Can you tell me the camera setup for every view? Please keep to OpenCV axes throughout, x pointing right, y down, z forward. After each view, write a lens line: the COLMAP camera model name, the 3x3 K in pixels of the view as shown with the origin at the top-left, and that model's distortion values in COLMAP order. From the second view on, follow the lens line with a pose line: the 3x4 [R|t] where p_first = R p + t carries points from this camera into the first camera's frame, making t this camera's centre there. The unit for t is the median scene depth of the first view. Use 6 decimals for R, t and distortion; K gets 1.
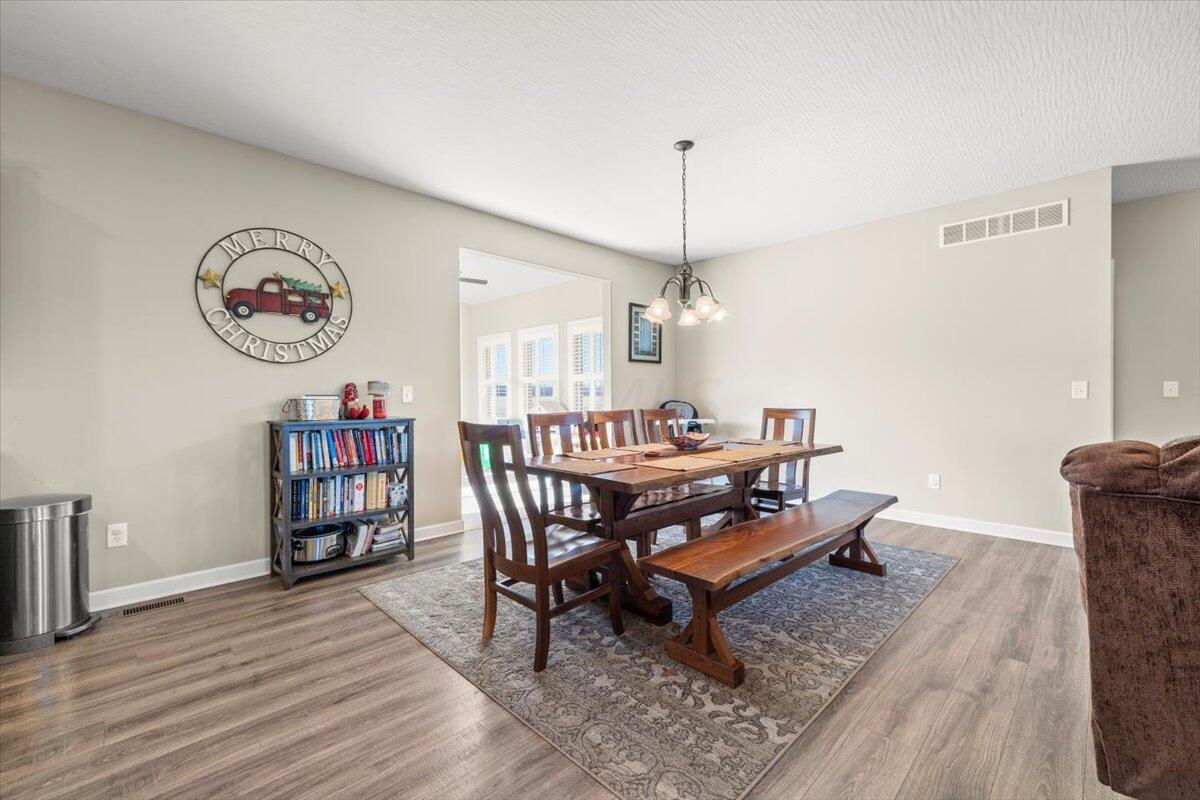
lens RADIAL K [[502.9, 0, 595.9], [0, 502.9, 399.8], [0, 0, 1]] dist [-0.003437, -0.000463]
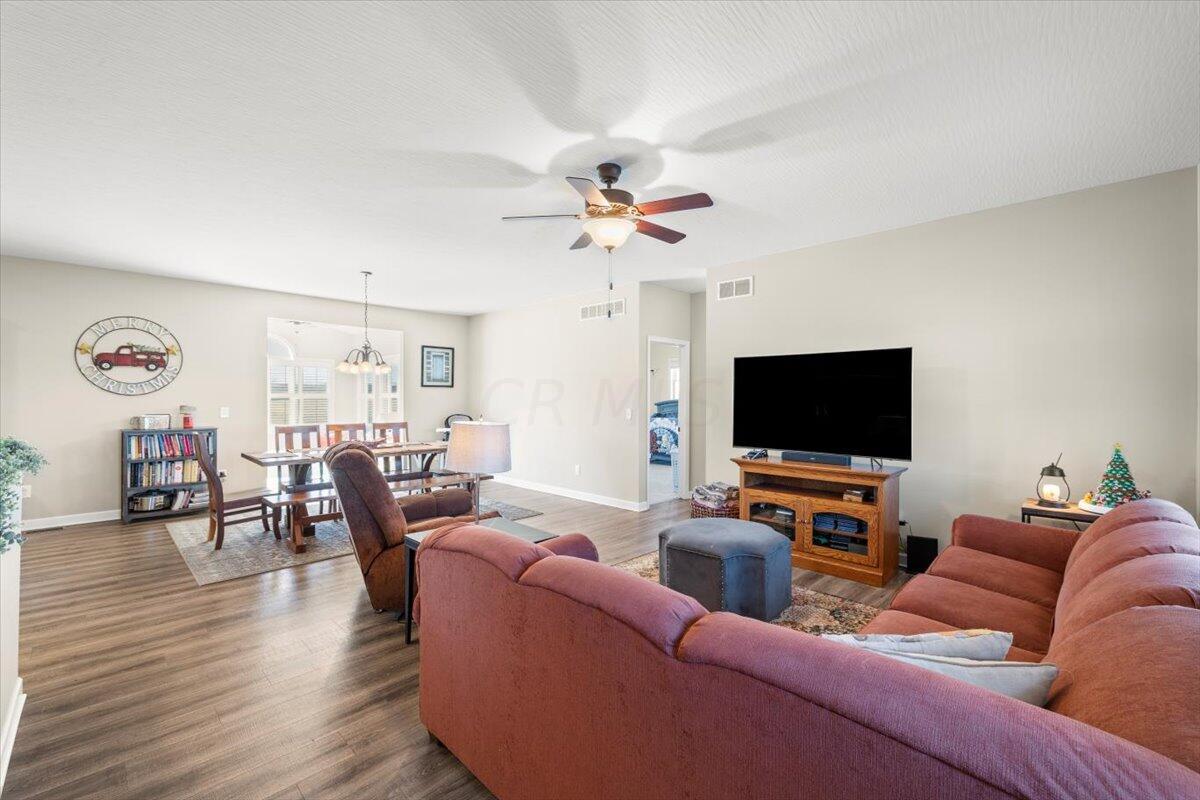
lens RADIAL K [[502.9, 0, 597.3], [0, 502.9, 400.4], [0, 0, 1]] dist [-0.003437, -0.000463]
pose [[0.999659, 0.008675, 0.024624, 0.913780], [-0.008578, 0.999955, -0.004044, -0.062404], [-0.024658, 0.003831, 0.999689, -0.739948]]
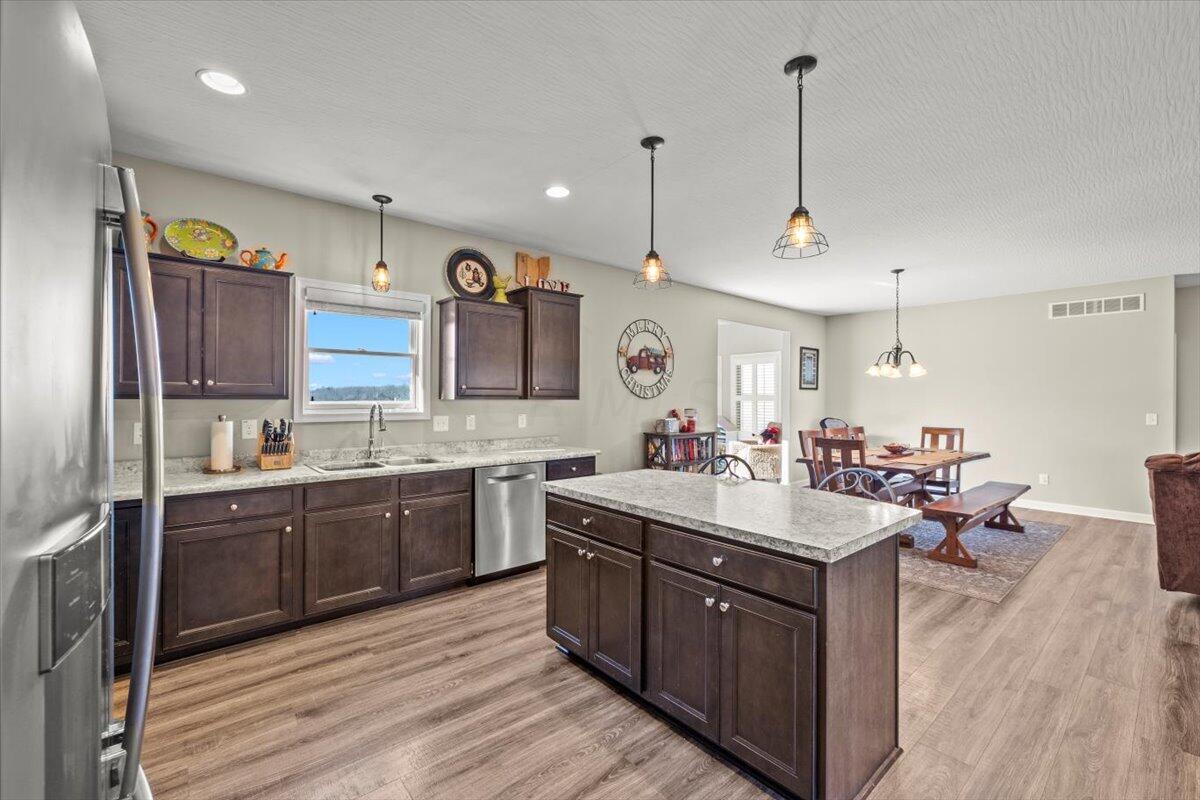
lens RADIAL K [[502.9, 0, 594.8], [0, 502.9, 398.6], [0, 0, 1]] dist [-0.003437, -0.000463]
pose [[0.997441, 0.010862, -0.070662, -0.684858], [-0.011498, 0.999897, -0.008588, -0.056363], [0.070561, 0.009378, 0.997463, -0.707291]]
